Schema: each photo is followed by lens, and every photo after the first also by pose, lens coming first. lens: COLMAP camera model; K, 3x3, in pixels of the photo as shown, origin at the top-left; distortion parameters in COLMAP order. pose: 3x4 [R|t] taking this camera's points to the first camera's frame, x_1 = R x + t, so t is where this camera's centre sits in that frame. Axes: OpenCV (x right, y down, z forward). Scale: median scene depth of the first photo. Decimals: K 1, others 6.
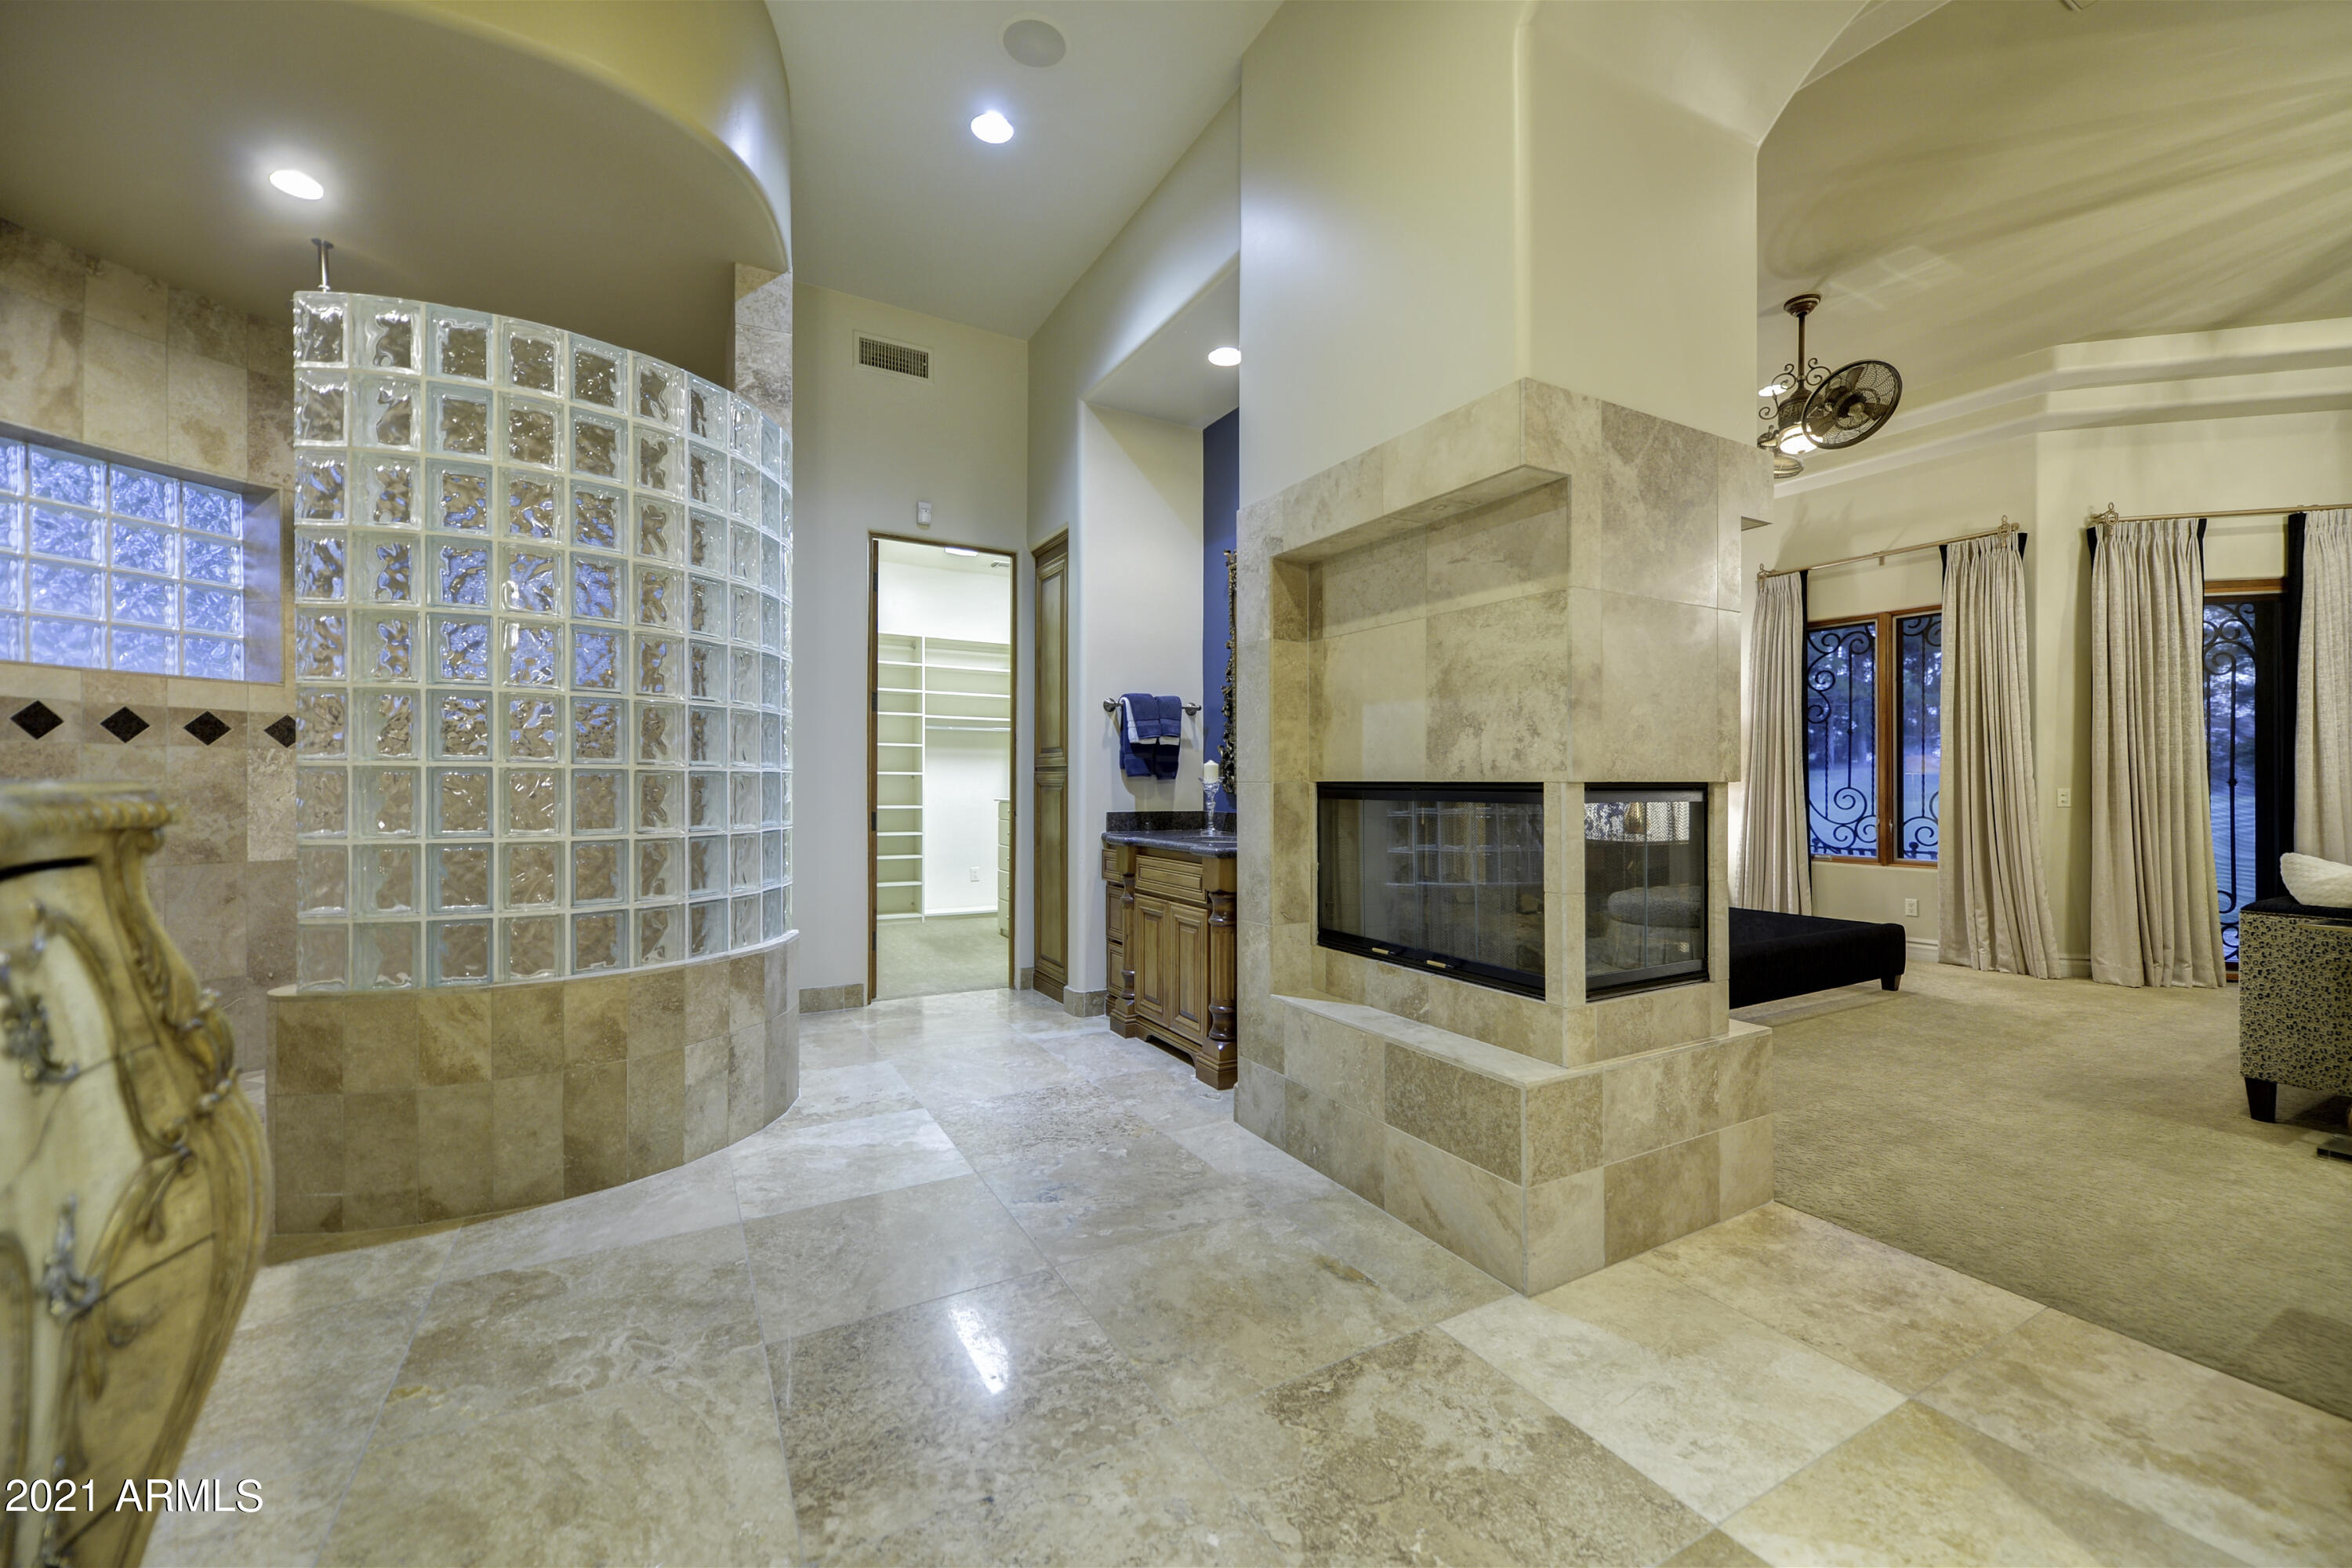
lens RADIAL K [[899.3, 0, 1182.1], [0, 899.3, 786.8], [0, 0, 1]] dist [0.007035, -0.000264]
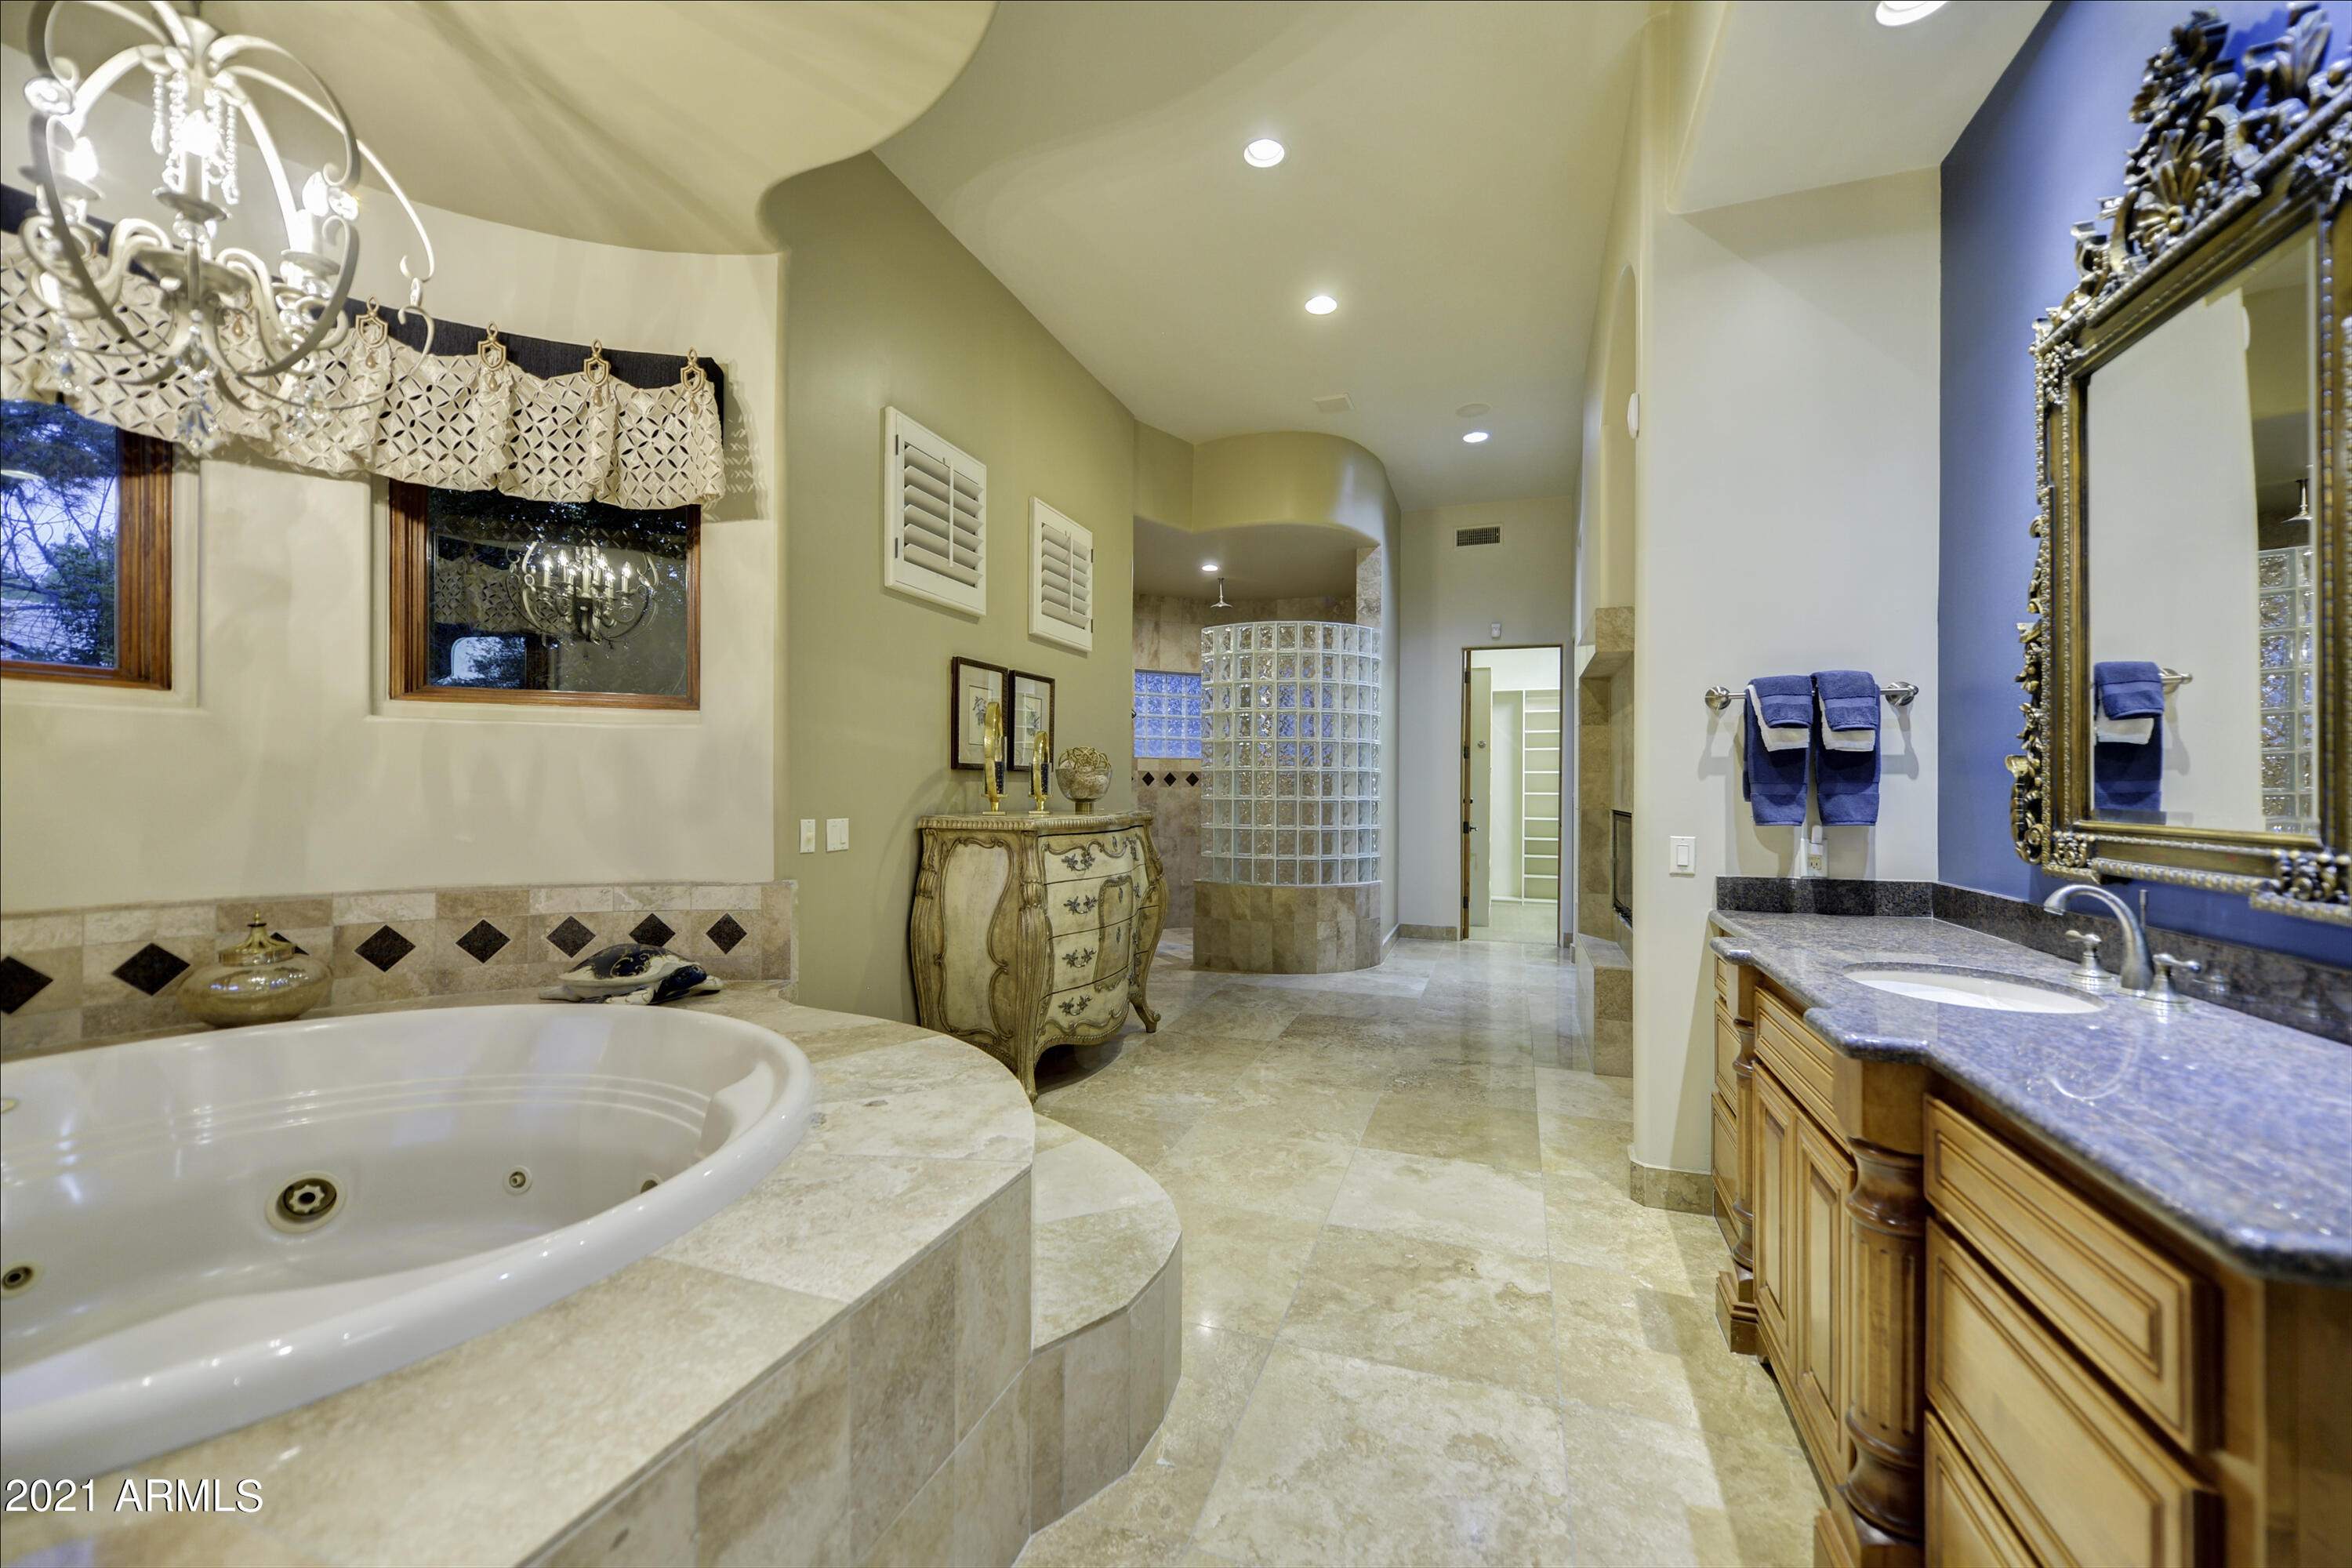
lens RADIAL K [[942.0, 0, 1176.8], [0, 942.0, 794.4], [0, 0, 1]] dist [0.008489, -0.003201]
pose [[0.630997, 0.002955, -0.775780, 1.126165], [-0.002557, 0.999995, 0.001729, -0.039195], [0.775781, 0.000892, 0.631001, -0.816234]]
